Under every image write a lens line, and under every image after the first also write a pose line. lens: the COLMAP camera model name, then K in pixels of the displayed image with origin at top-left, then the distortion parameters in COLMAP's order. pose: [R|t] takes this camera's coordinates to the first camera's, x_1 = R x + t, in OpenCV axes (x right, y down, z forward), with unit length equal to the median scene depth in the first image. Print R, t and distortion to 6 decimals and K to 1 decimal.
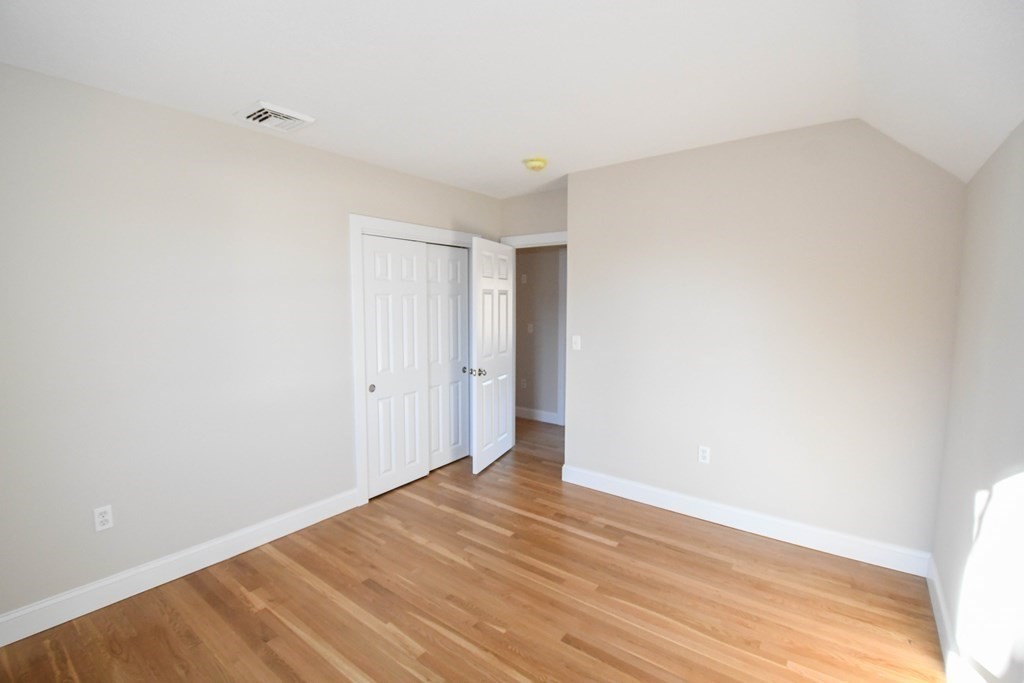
lens RADIAL K [[454.8, 0, 509.2], [0, 454.8, 339.5], [0, 0, 1]] dist [0.013903, -0.021197]
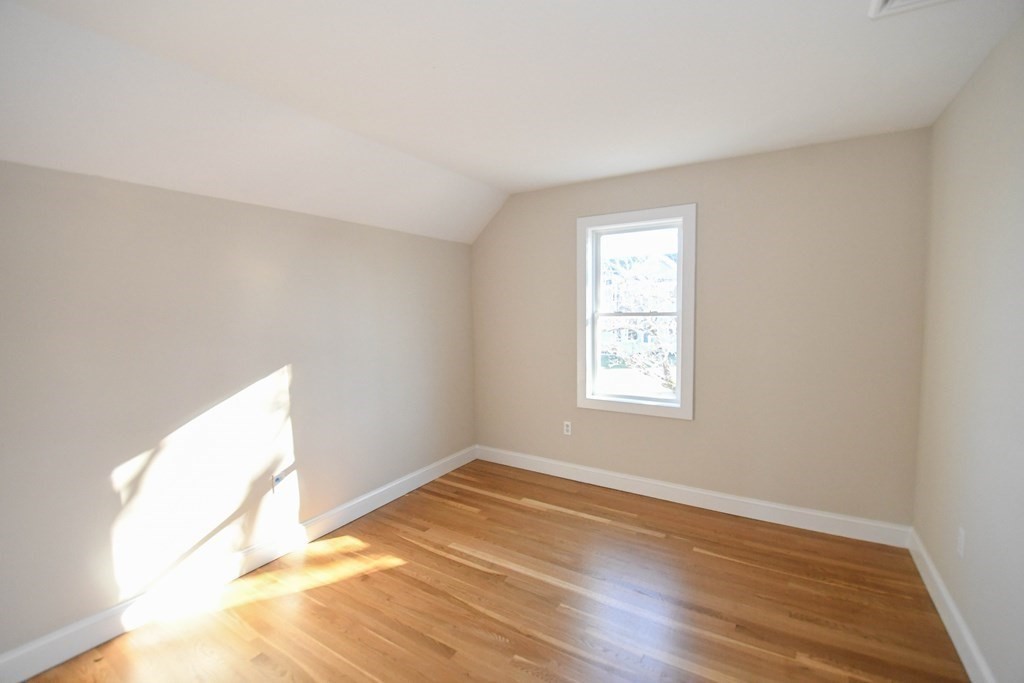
lens RADIAL K [[454.8, 0, 509.2], [0, 454.8, 339.5], [0, 0, 1]] dist [0.013903, -0.021197]
pose [[-0.994469, 0.023069, -0.102463, 0.086471], [0.007254, 0.988336, 0.152117, -0.159101], [0.104777, 0.150532, -0.983037, 1.889326]]
